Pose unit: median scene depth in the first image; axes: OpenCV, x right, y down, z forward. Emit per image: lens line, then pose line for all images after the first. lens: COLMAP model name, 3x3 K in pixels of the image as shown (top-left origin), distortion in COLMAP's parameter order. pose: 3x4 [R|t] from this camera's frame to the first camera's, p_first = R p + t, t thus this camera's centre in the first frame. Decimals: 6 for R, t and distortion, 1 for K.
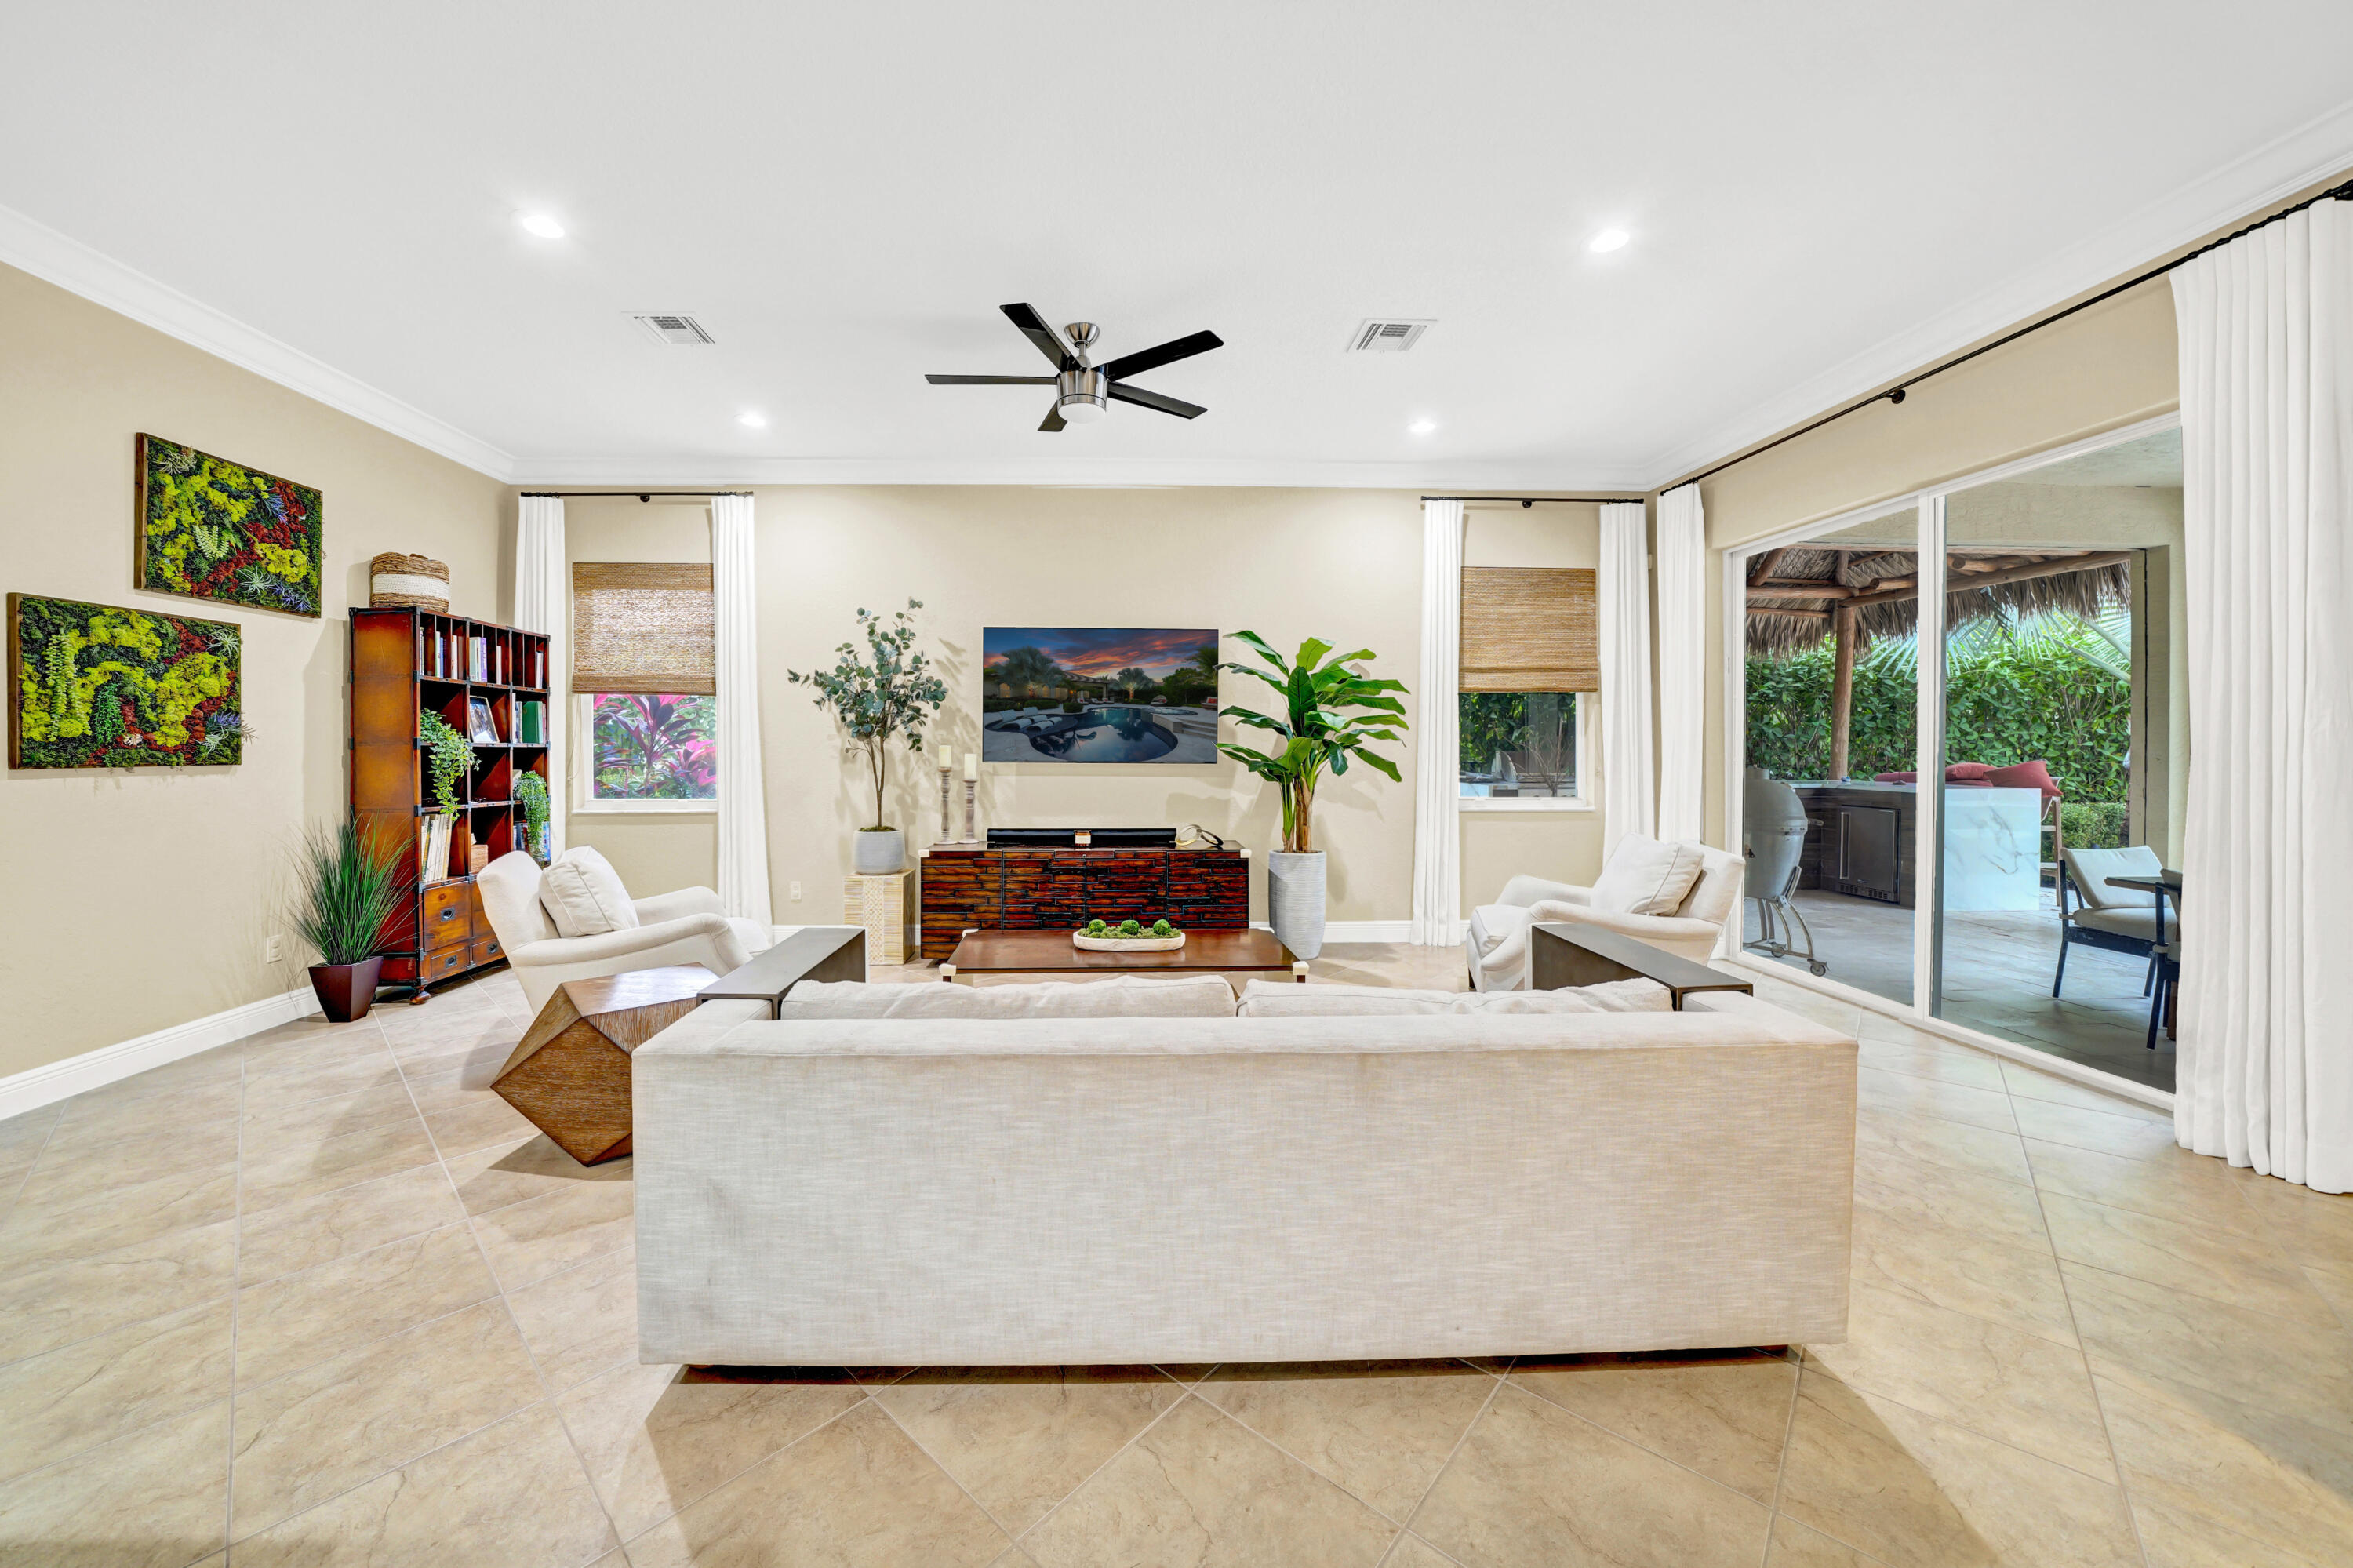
lens RADIAL K [[837.8, 0, 1127.9], [0, 837.8, 750.5], [0, 0, 1]] dist [-0.024188, 0.004087]
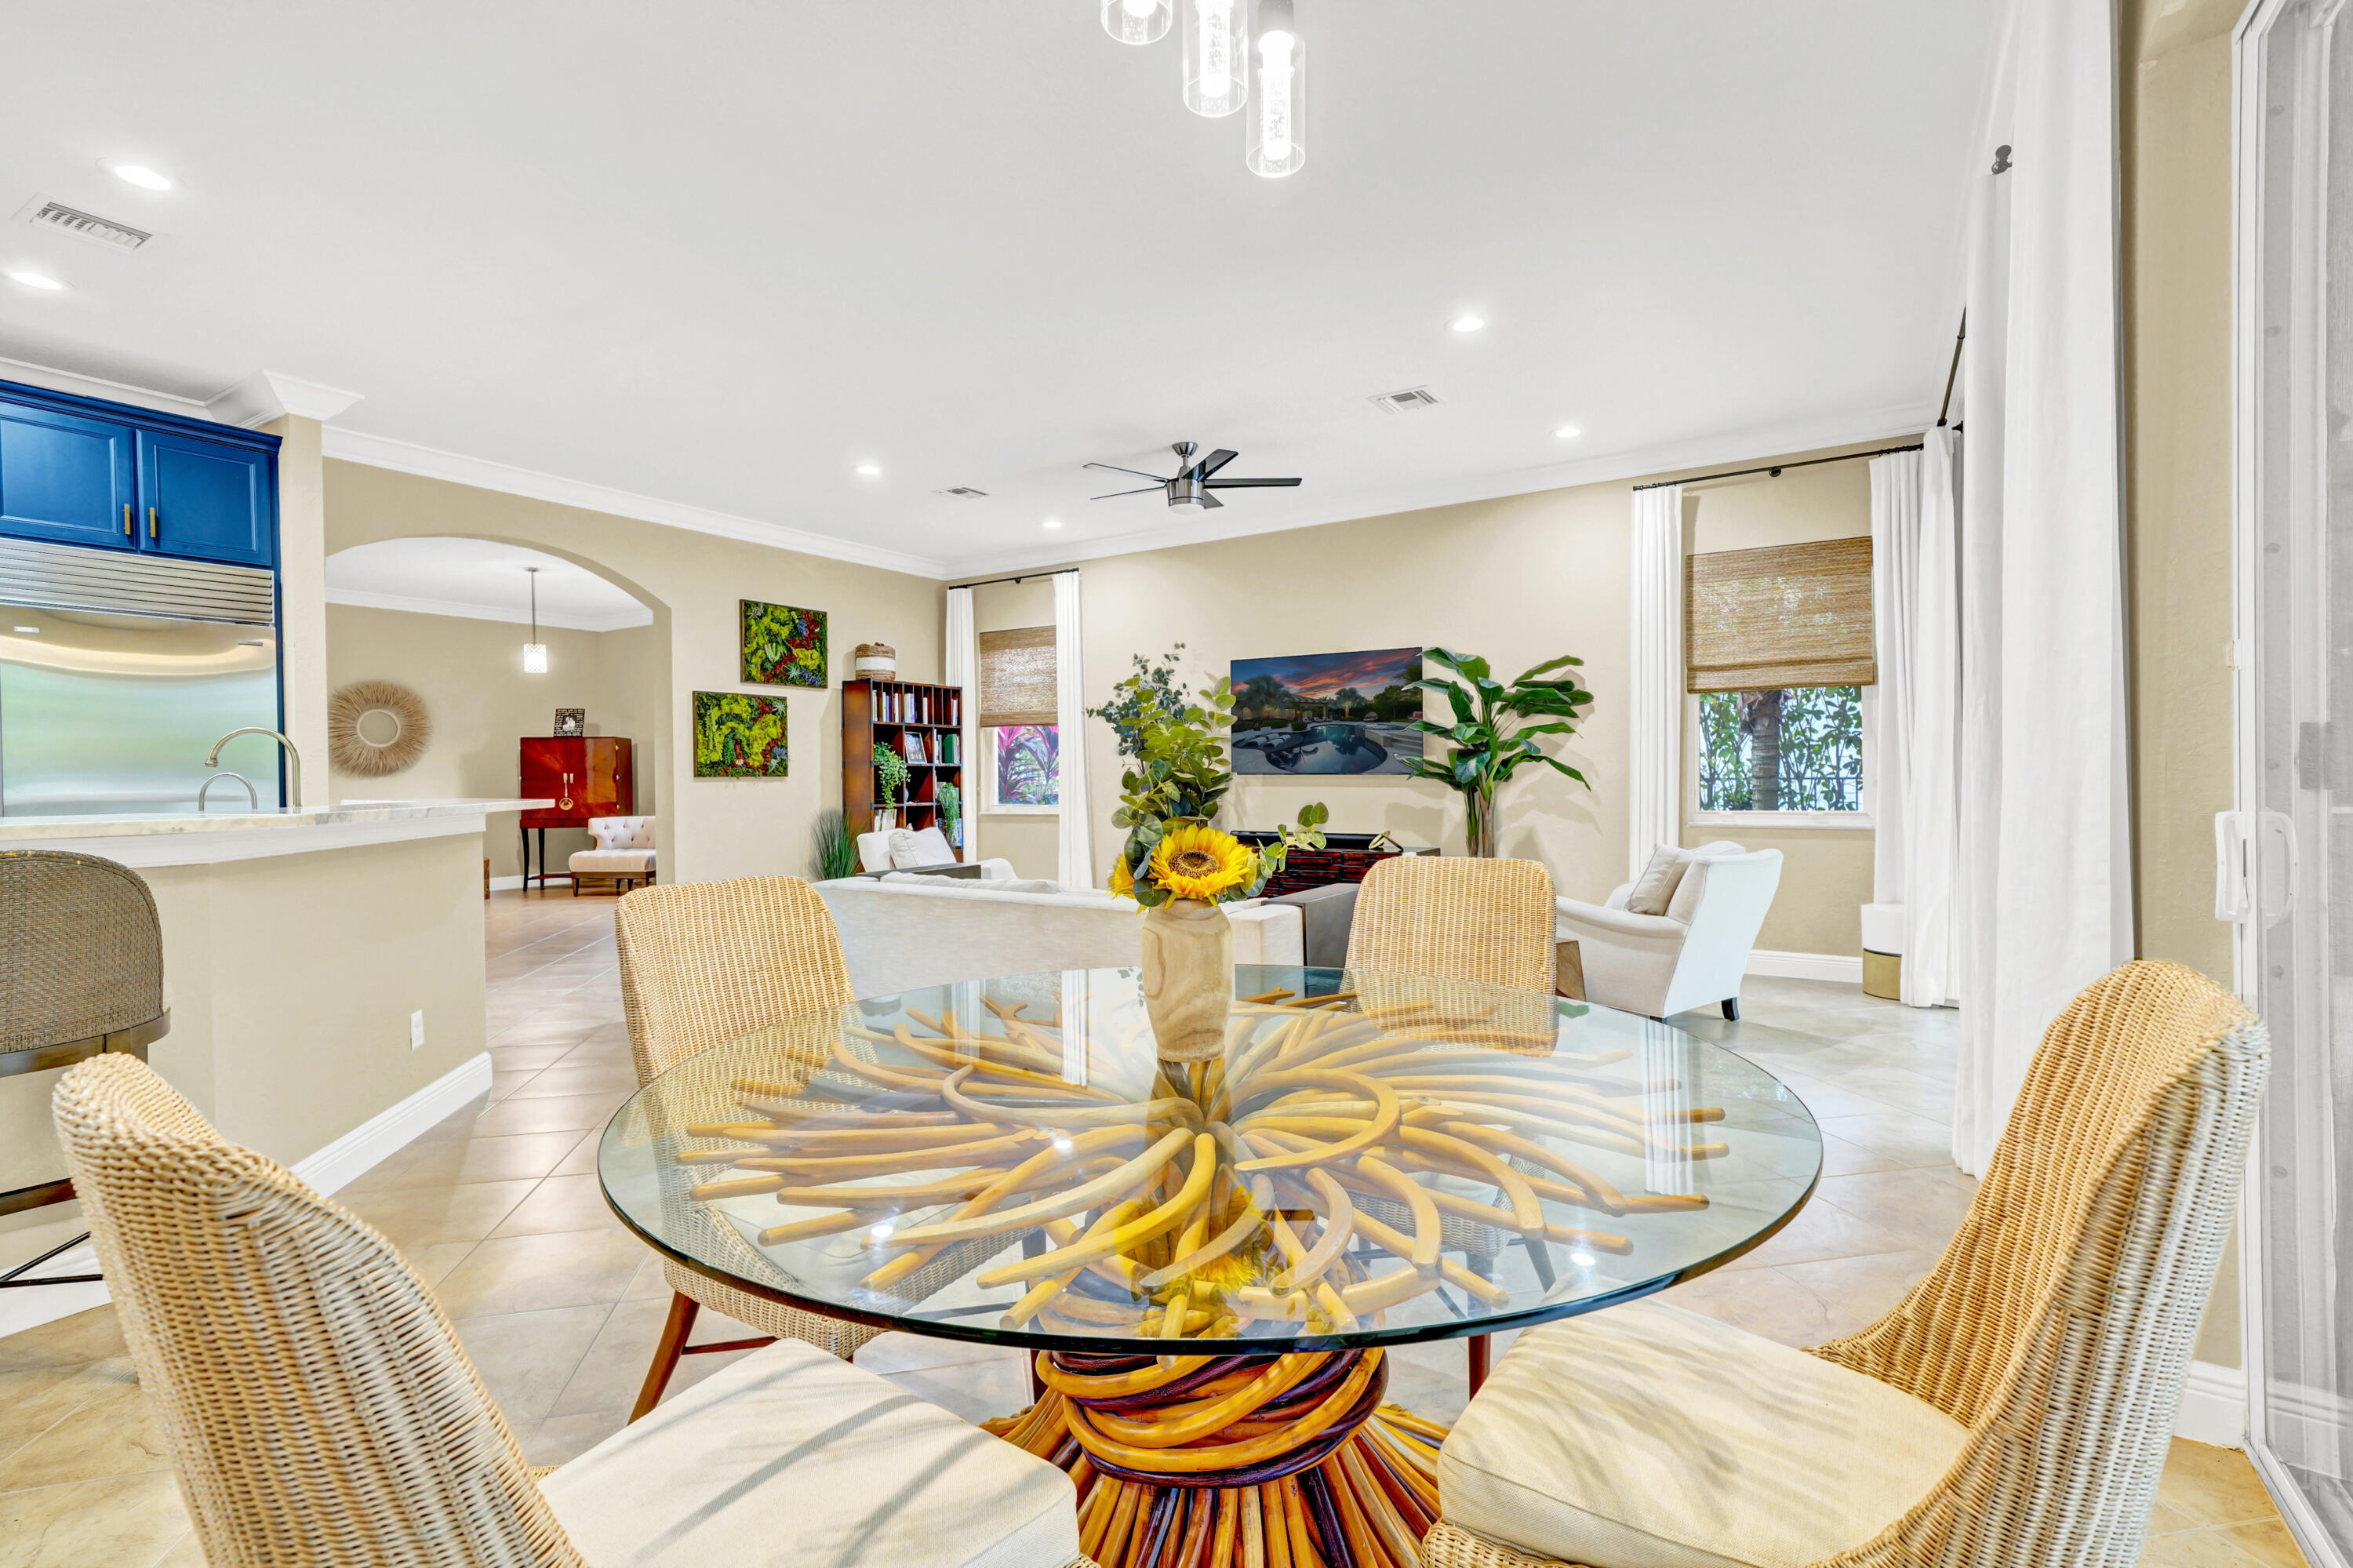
lens RADIAL K [[1052.6, 0, 1176.5], [0, 1052.6, 784.0], [0, 0, 1]] dist [0.001575, 0.000126]
pose [[0.823696, -0.002554, -0.567027, 0.625903], [0.006670, 0.999964, 0.005185, 0.019181], [0.566993, -0.008053, 0.823683, -0.275408]]
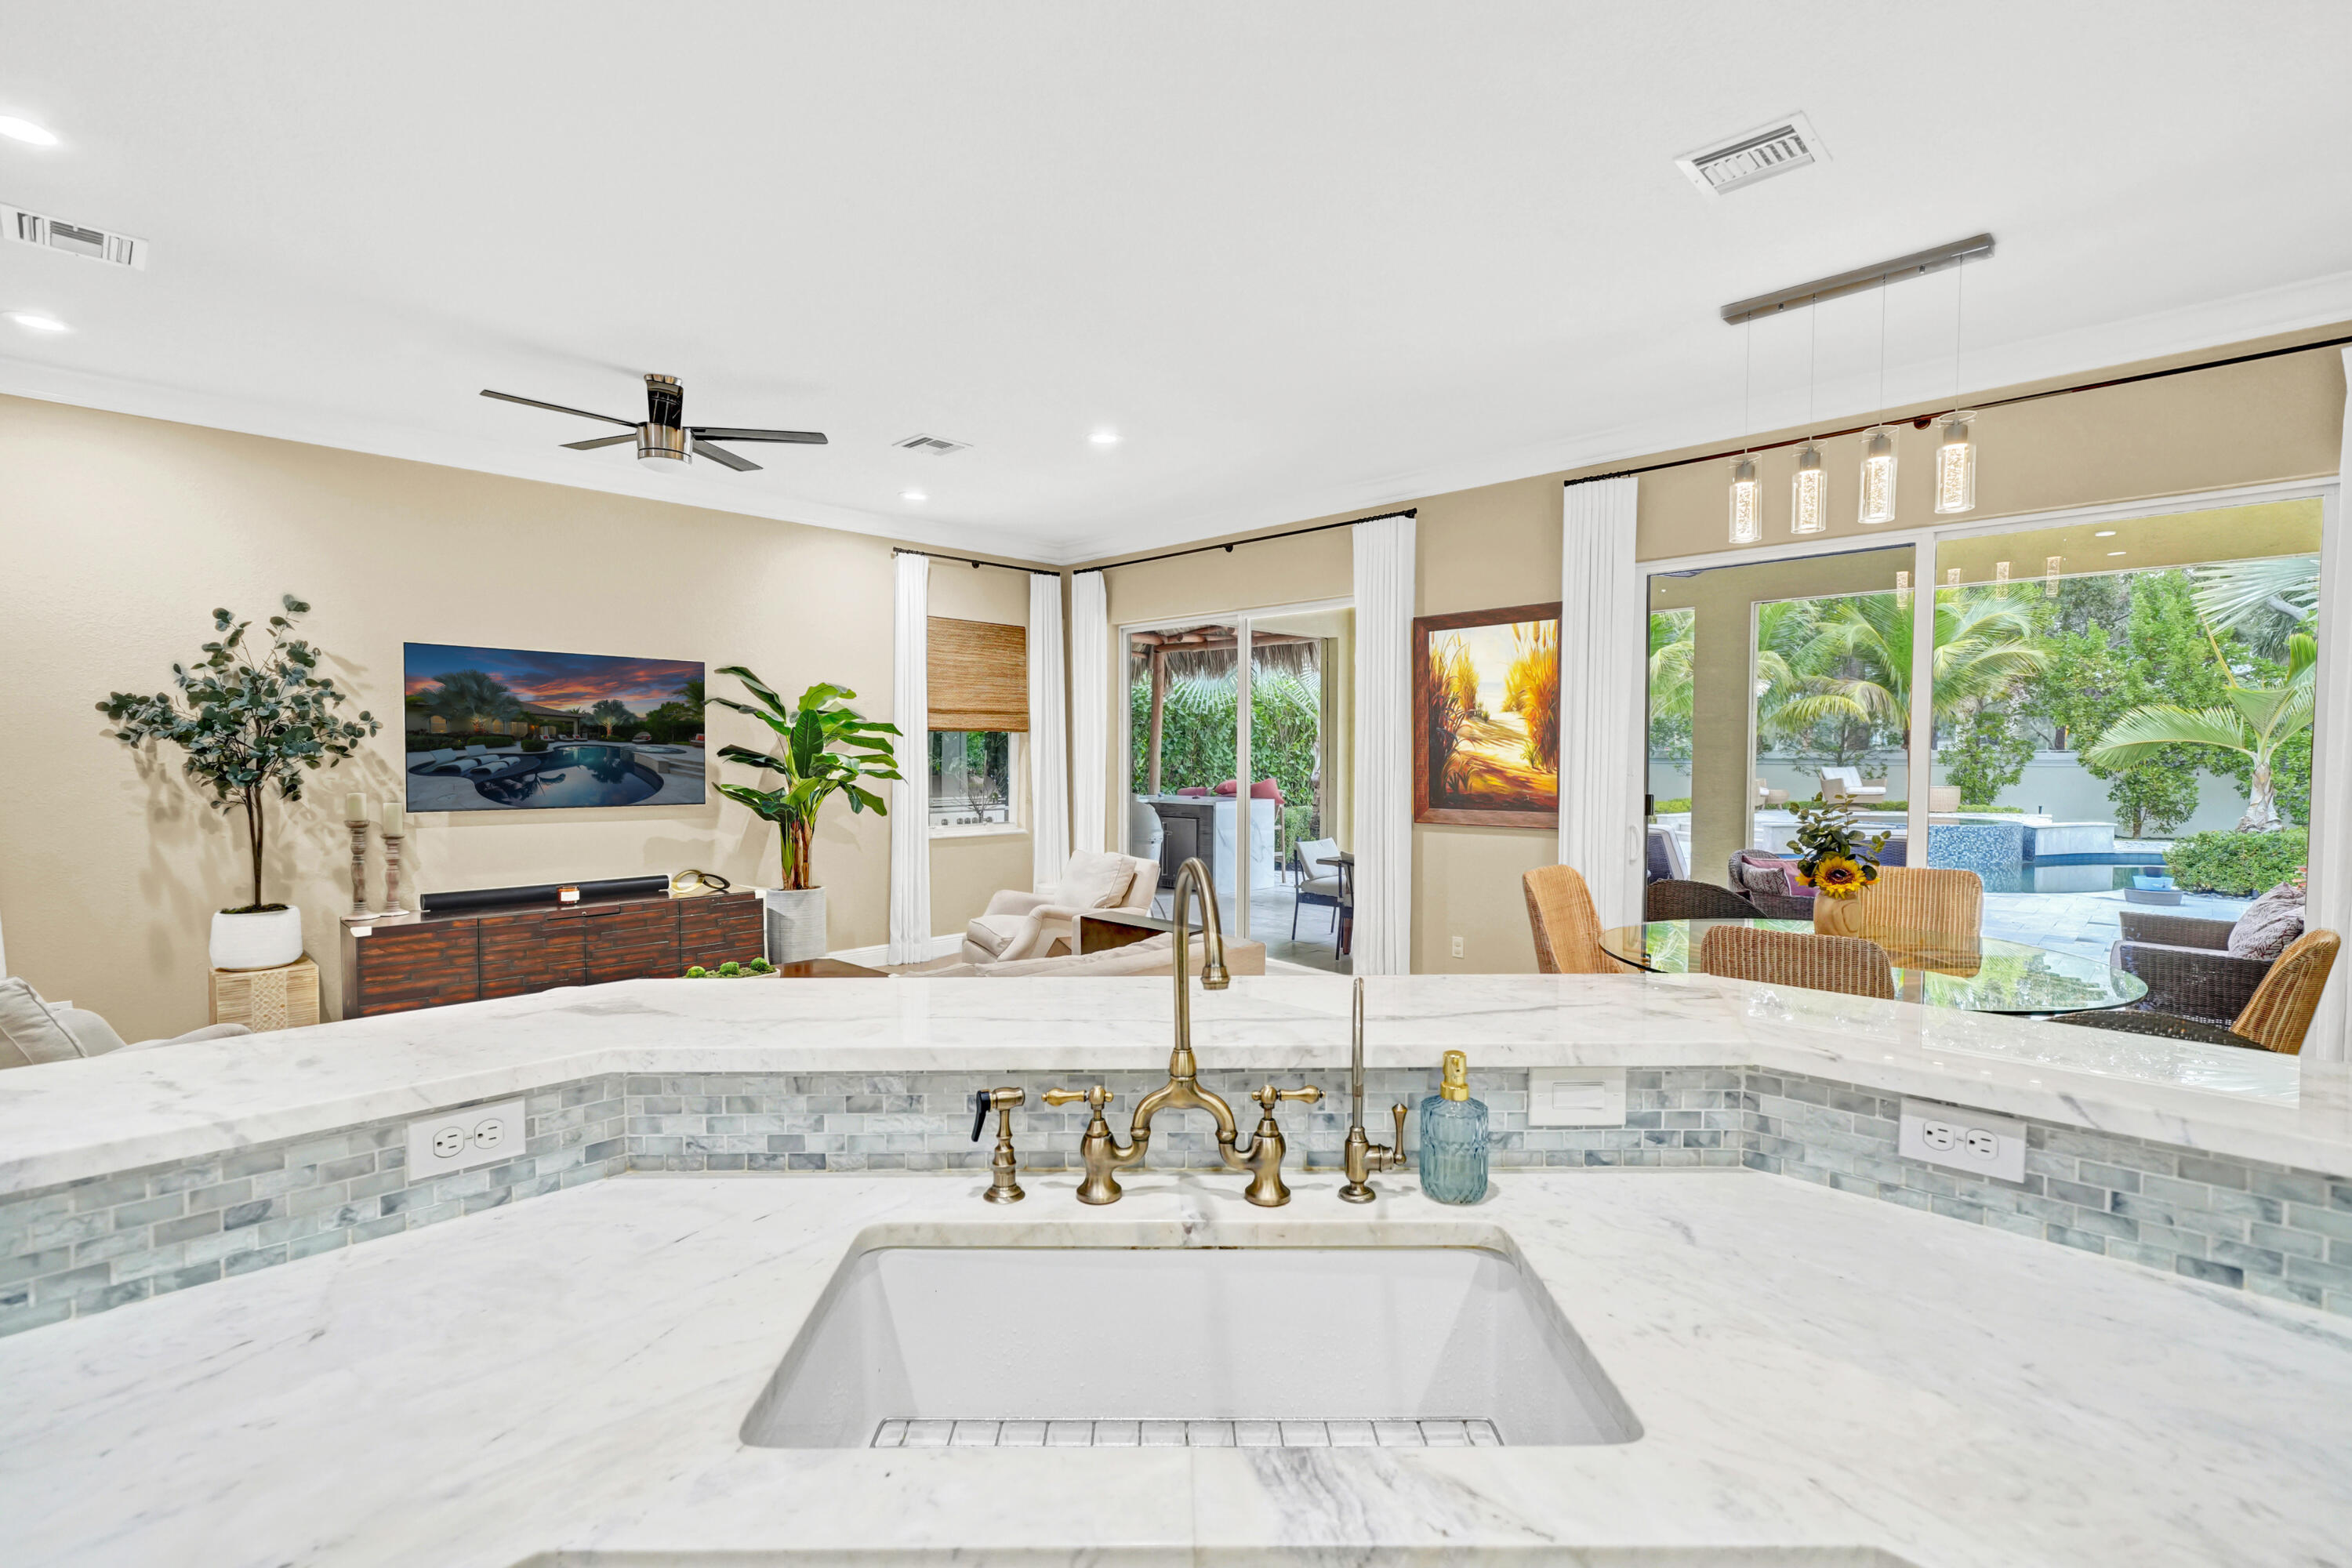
lens RADIAL K [[1071.2, 0, 1148.8], [0, 1071.2, 780.2], [0, 0, 1]] dist [0.022506, 0.000071]
pose [[0.732854, -0.019108, 0.680117, -0.370464], [0.004731, 0.999725, 0.022990, -0.038827], [-0.680369, -0.013631, 0.732743, -0.246714]]
